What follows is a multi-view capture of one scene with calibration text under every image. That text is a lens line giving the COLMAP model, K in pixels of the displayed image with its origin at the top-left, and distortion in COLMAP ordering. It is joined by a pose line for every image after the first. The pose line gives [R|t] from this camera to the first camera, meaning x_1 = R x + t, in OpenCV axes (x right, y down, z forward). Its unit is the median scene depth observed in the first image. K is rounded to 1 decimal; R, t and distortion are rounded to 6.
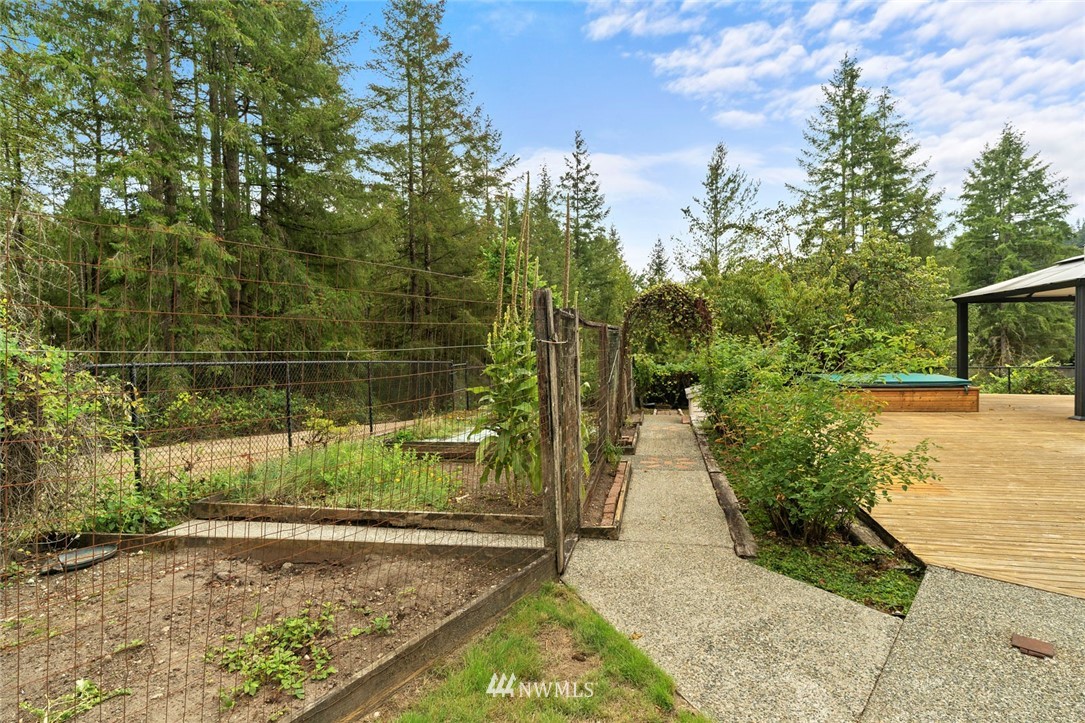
lens RADIAL K [[531.6, 0, 545.2], [0, 531.6, 358.6], [0, 0, 1]] dist [0.011537, 0.000021]
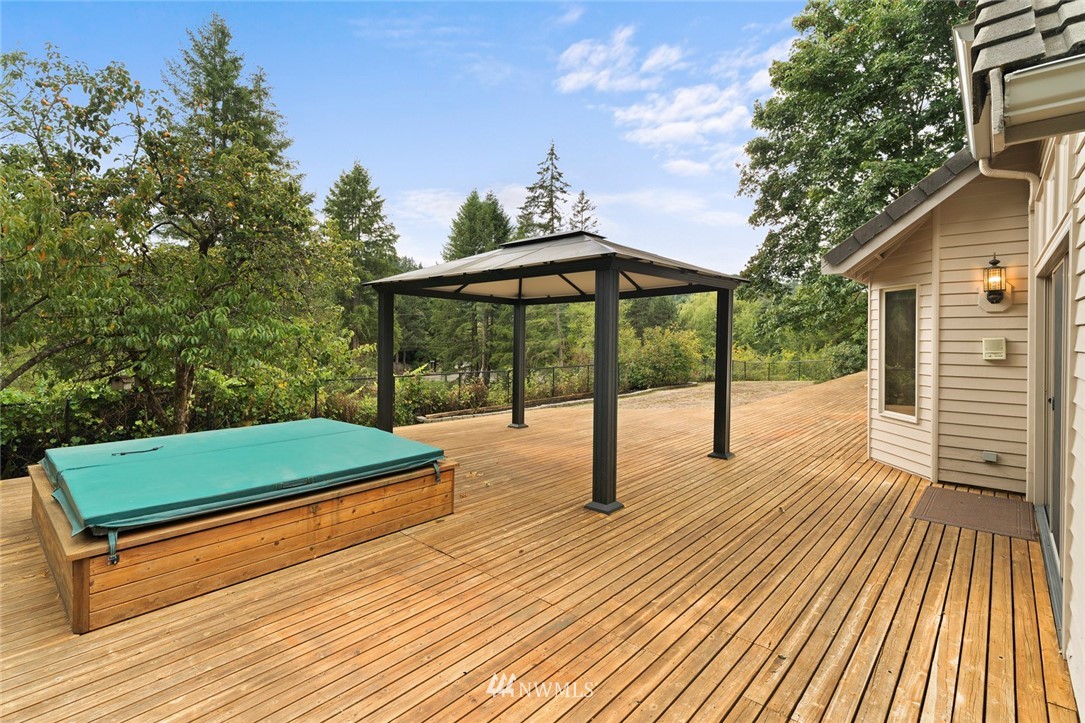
lens RADIAL K [[521.1, 0, 545.2], [0, 521.1, 336.0], [0, 0, 1]] dist [0.006700, -0.000021]
pose [[0.479473, 0.023527, 0.877241, 0.089983], [0.005619, 0.999538, -0.029878, -0.009018], [-0.877539, 0.019255, 0.479119, 0.144639]]
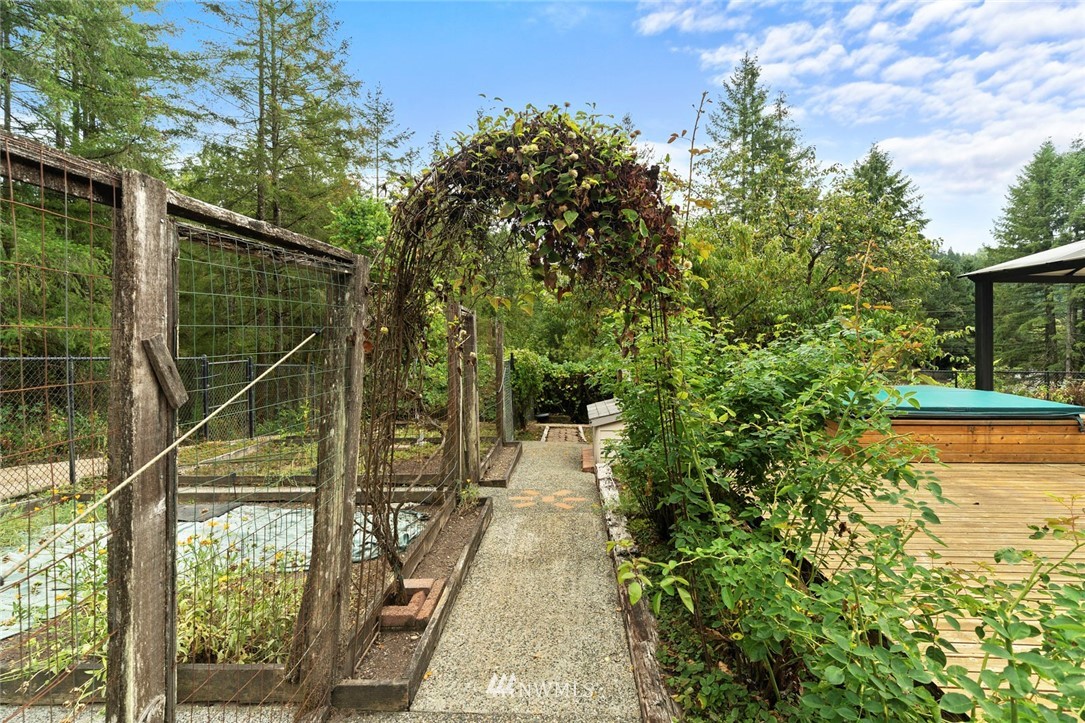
lens RADIAL K [[521.1, 0, 545.2], [0, 521.1, 336.0], [0, 0, 1]] dist [0.006700, -0.000021]
pose [[0.984750, 0.019540, 0.172875, 0.030418], [-0.014353, 0.999410, -0.031200, -0.001631], [-0.173383, 0.028243, 0.984450, 0.115105]]
